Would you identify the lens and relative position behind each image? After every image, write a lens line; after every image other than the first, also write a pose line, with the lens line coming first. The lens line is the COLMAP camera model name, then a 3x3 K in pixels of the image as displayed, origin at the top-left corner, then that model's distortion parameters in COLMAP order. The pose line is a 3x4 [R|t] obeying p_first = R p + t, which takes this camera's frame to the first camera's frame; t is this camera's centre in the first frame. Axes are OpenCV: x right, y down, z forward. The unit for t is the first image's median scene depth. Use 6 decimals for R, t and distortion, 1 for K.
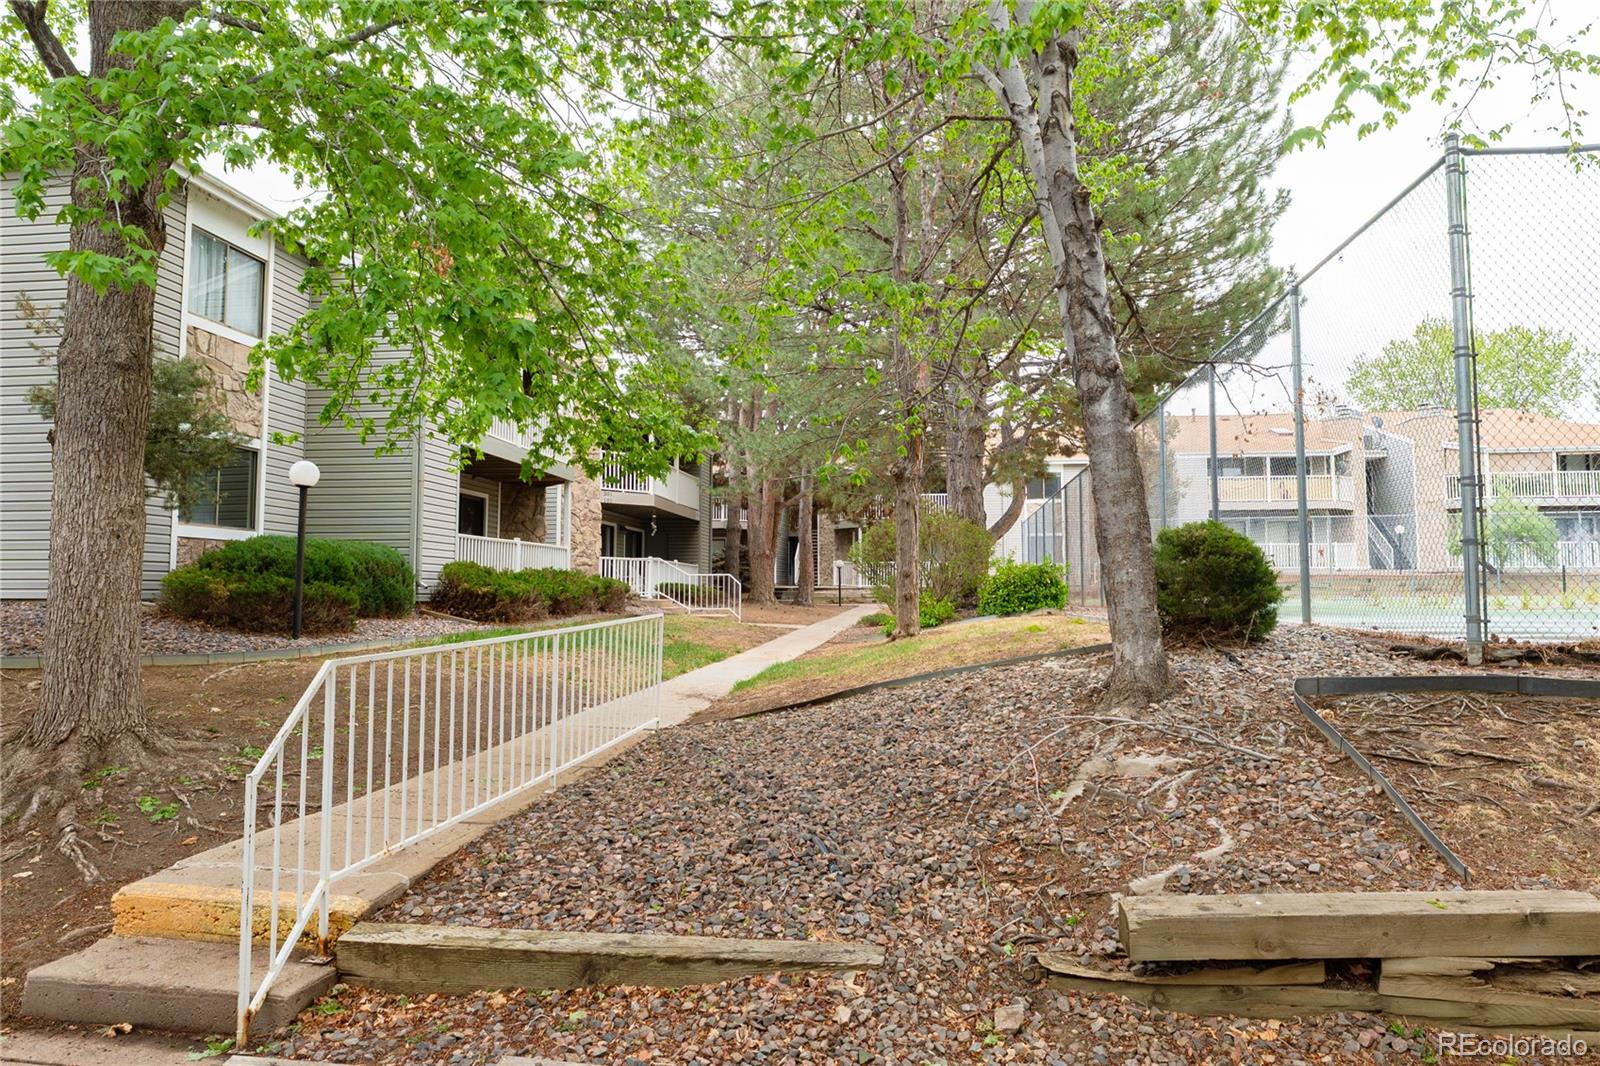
lens RADIAL K [[983.9, 0, 800.0], [0, 983.9, 533.0], [0, 0, 1]] dist [-0.002480, 0.001435]
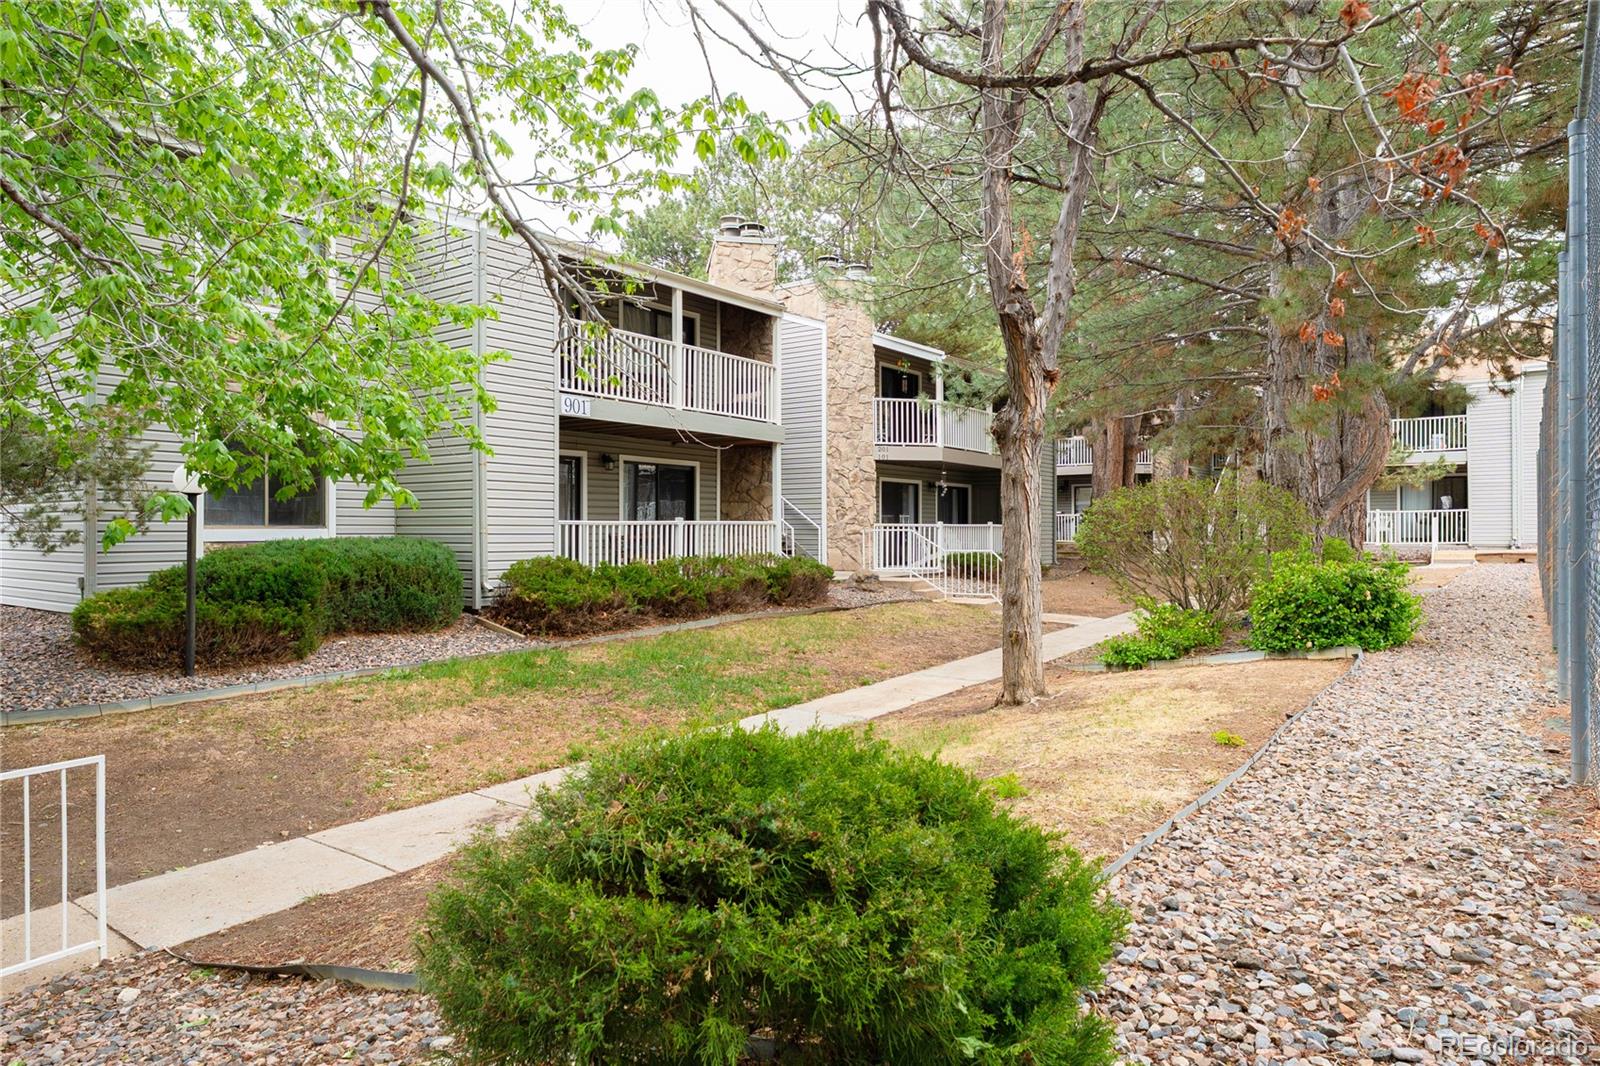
lens RADIAL K [[983.9, 0, 800.0], [0, 983.9, 533.0], [0, 0, 1]] dist [-0.002480, 0.001435]
pose [[0.869901, -0.000882, -0.493225, 0.205067], [0.035081, 0.997576, 0.060088, -0.027159], [0.491976, -0.069574, 0.867824, 0.292671]]
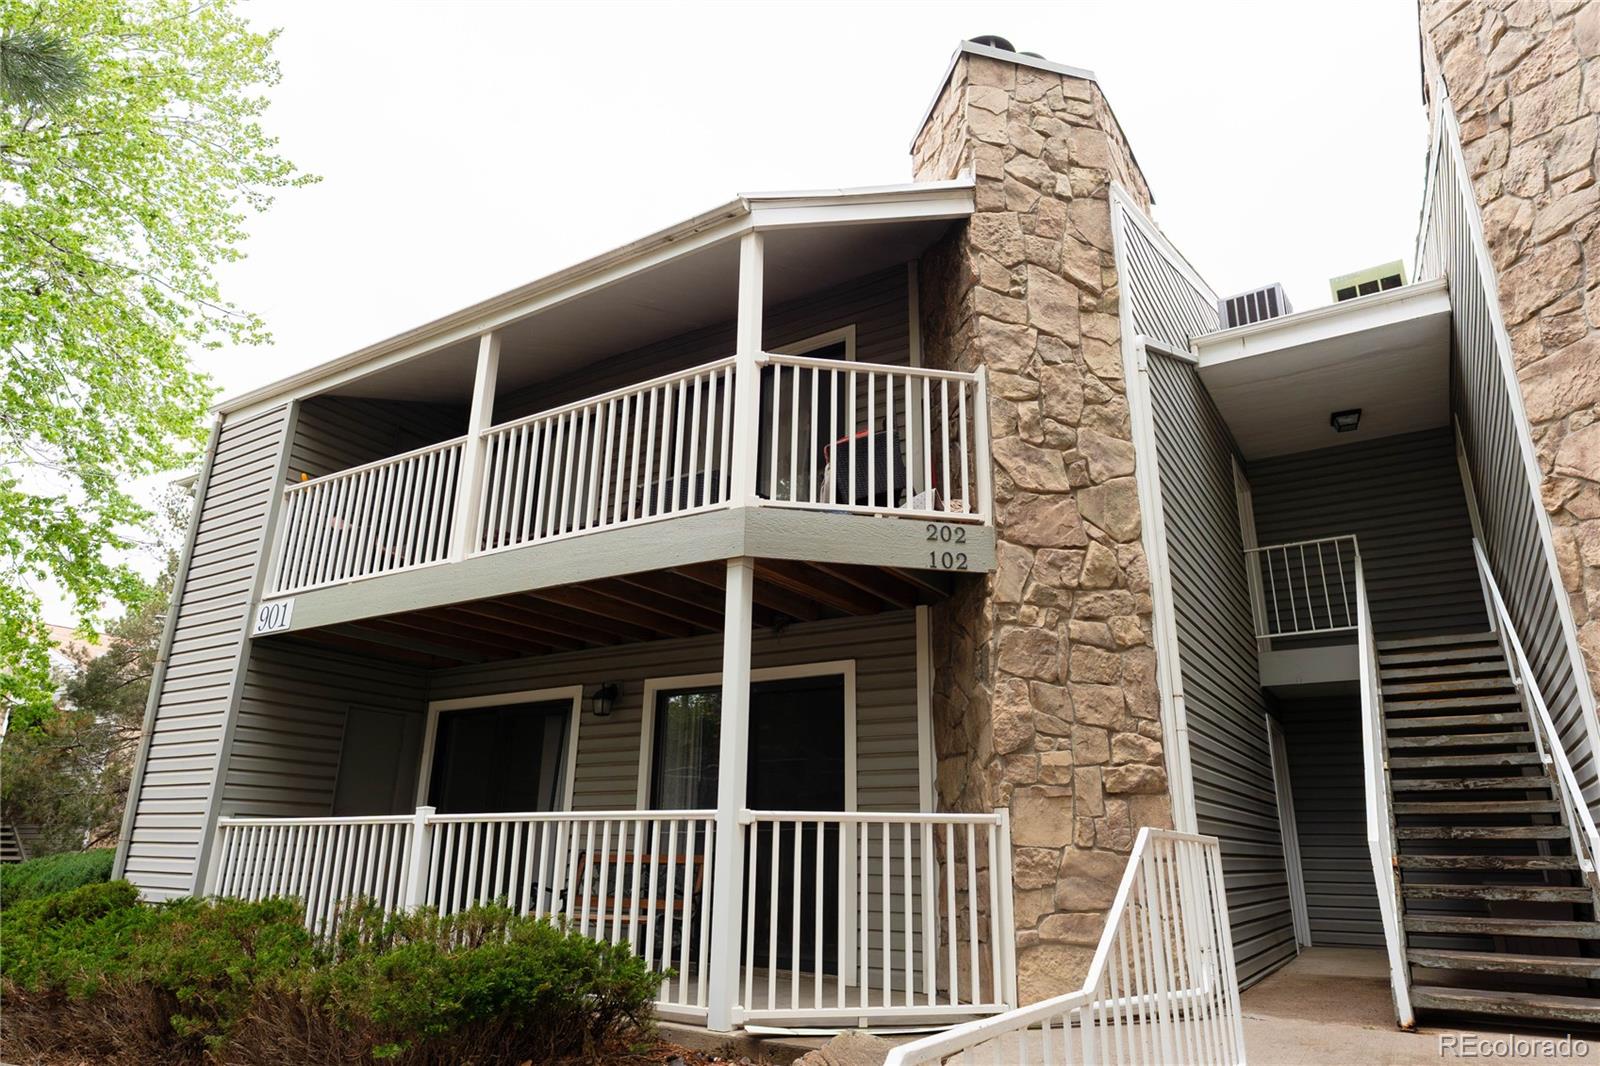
lens RADIAL K [[983.9, 0, 800.0], [0, 983.9, 533.0], [0, 0, 1]] dist [-0.002480, 0.001435]
pose [[-0.388485, -0.232786, -0.891566, 0.015041], [0.062408, 0.958695, -0.277506, 0.014046], [0.919339, -0.163448, -0.357911, 1.178188]]
